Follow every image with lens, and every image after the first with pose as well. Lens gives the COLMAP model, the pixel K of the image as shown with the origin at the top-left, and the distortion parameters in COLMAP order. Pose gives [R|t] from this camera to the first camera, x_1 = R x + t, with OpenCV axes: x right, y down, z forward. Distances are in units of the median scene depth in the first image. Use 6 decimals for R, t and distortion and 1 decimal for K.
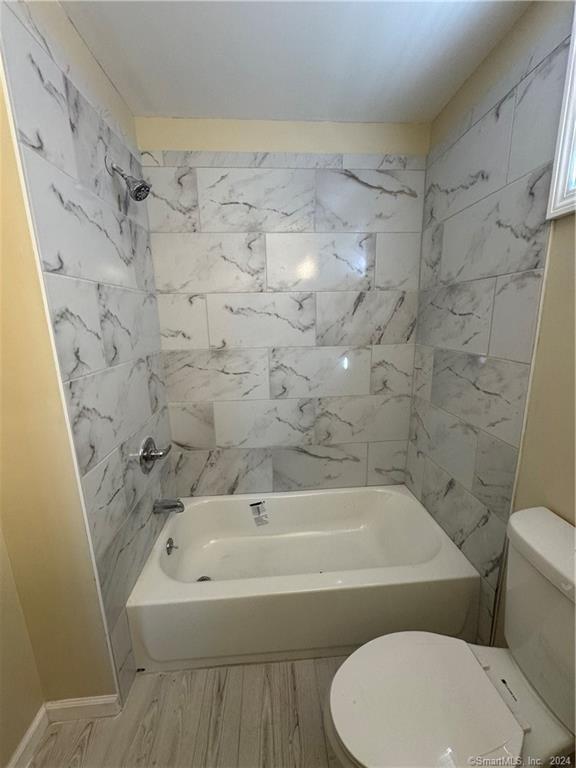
lens RADIAL K [[306.4, 0, 288.7], [0, 306.4, 385.6], [0, 0, 1]] dist [-0.004898, 0.001177]
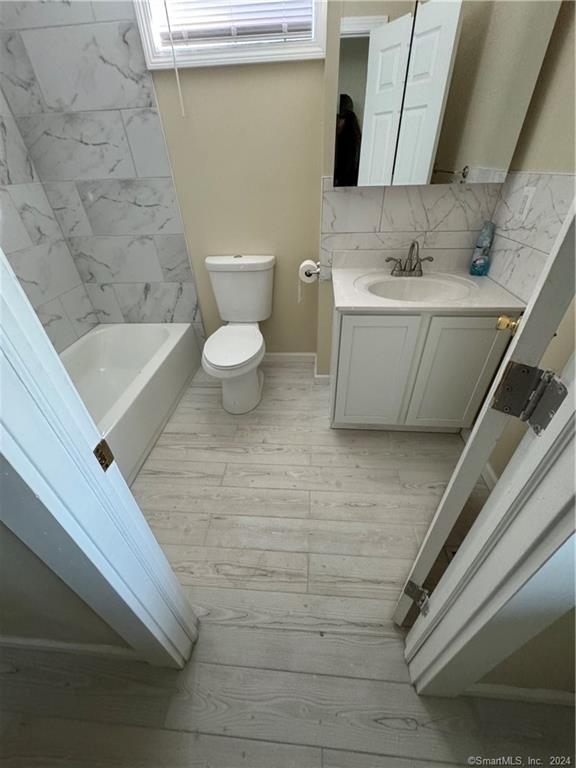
lens RADIAL K [[306.4, 0, 286.0], [0, 306.4, 384.9], [0, 0, 1]] dist [-0.004898, 0.001177]
pose [[0.149406, -0.565619, 0.811020, -0.873659], [0.244759, 0.815855, 0.523902, 0.105139], [-0.958004, 0.120231, 0.260334, 0.044305]]
